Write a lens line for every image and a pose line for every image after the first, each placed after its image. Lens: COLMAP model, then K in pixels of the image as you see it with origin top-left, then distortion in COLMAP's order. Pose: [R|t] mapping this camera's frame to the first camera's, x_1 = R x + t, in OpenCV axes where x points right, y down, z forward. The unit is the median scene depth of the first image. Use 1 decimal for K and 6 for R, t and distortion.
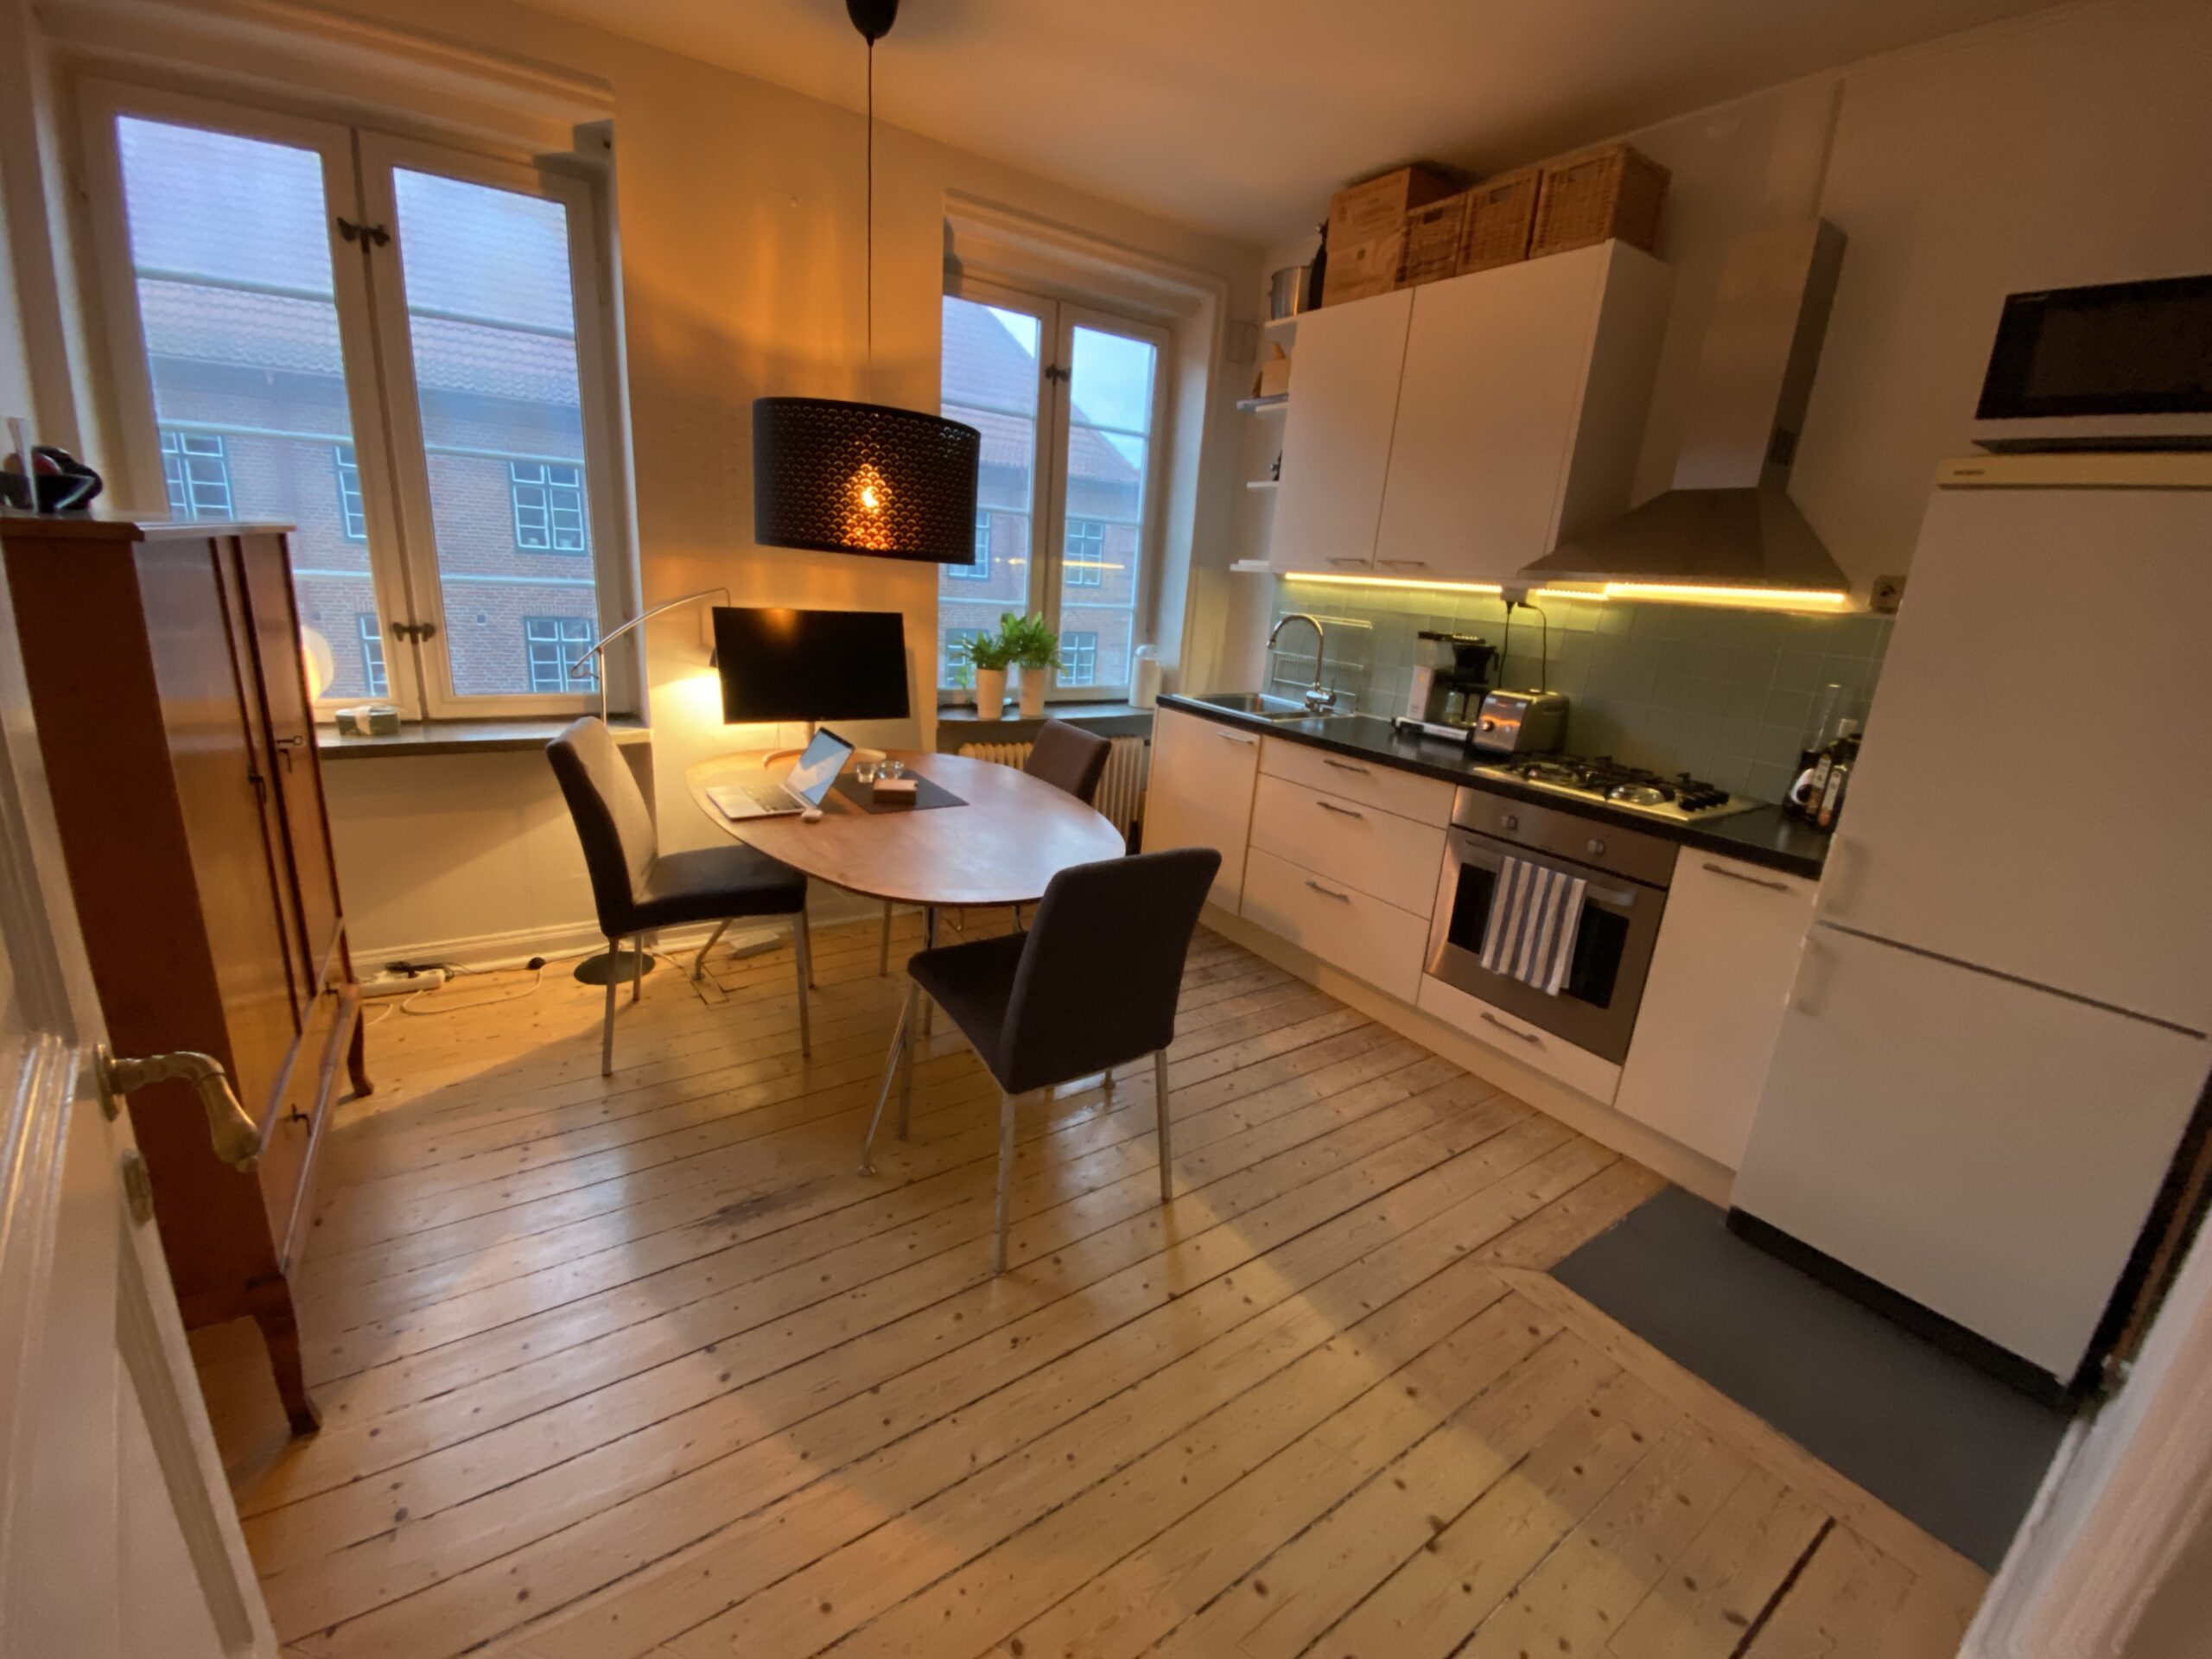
lens RADIAL K [[891.4, 0, 1106.0], [0, 891.4, 829.5], [0, 0, 1]] dist [0.000993, -0.000049]
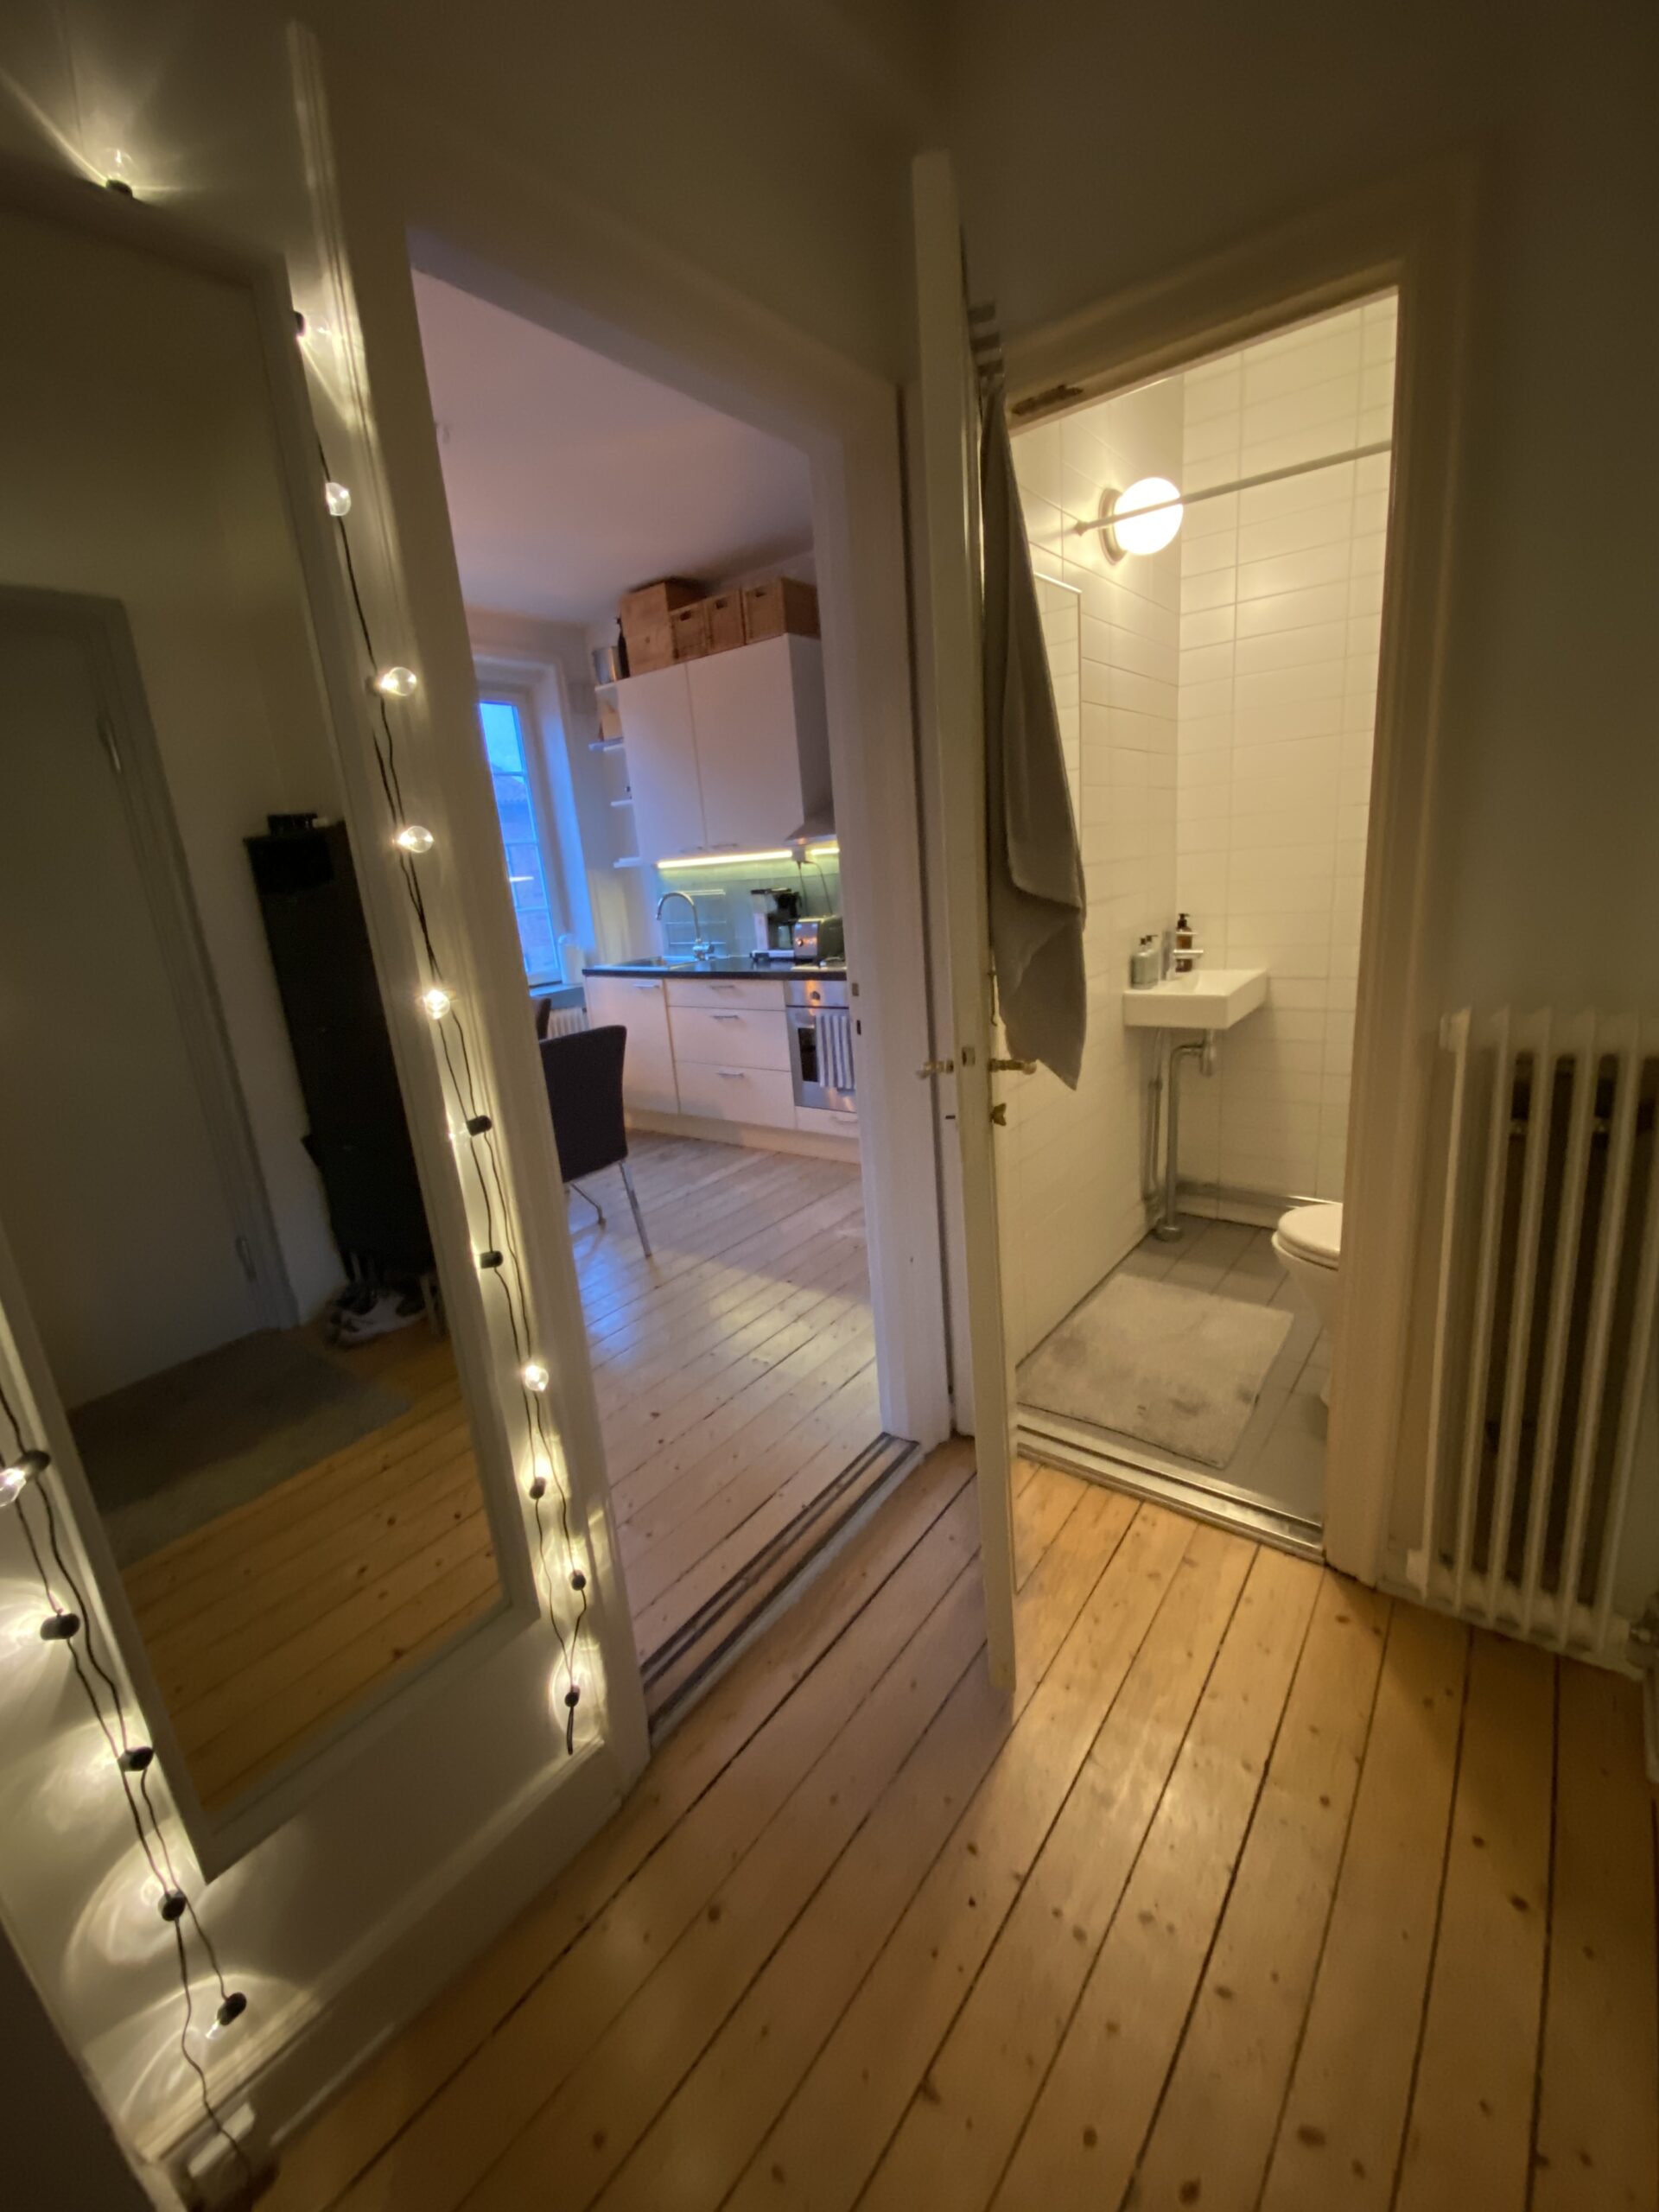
lens RADIAL K [[874.8, 0, 829.5], [0, 874.8, 1106.0], [0, 0, 1]] dist [0.069213, -0.000051]
pose [[0.937443, -0.216753, 0.272431, 0.000120], [0.222416, 0.974897, 0.010313, 0.144188], [-0.267828, 0.050925, 0.962120, -0.426822]]
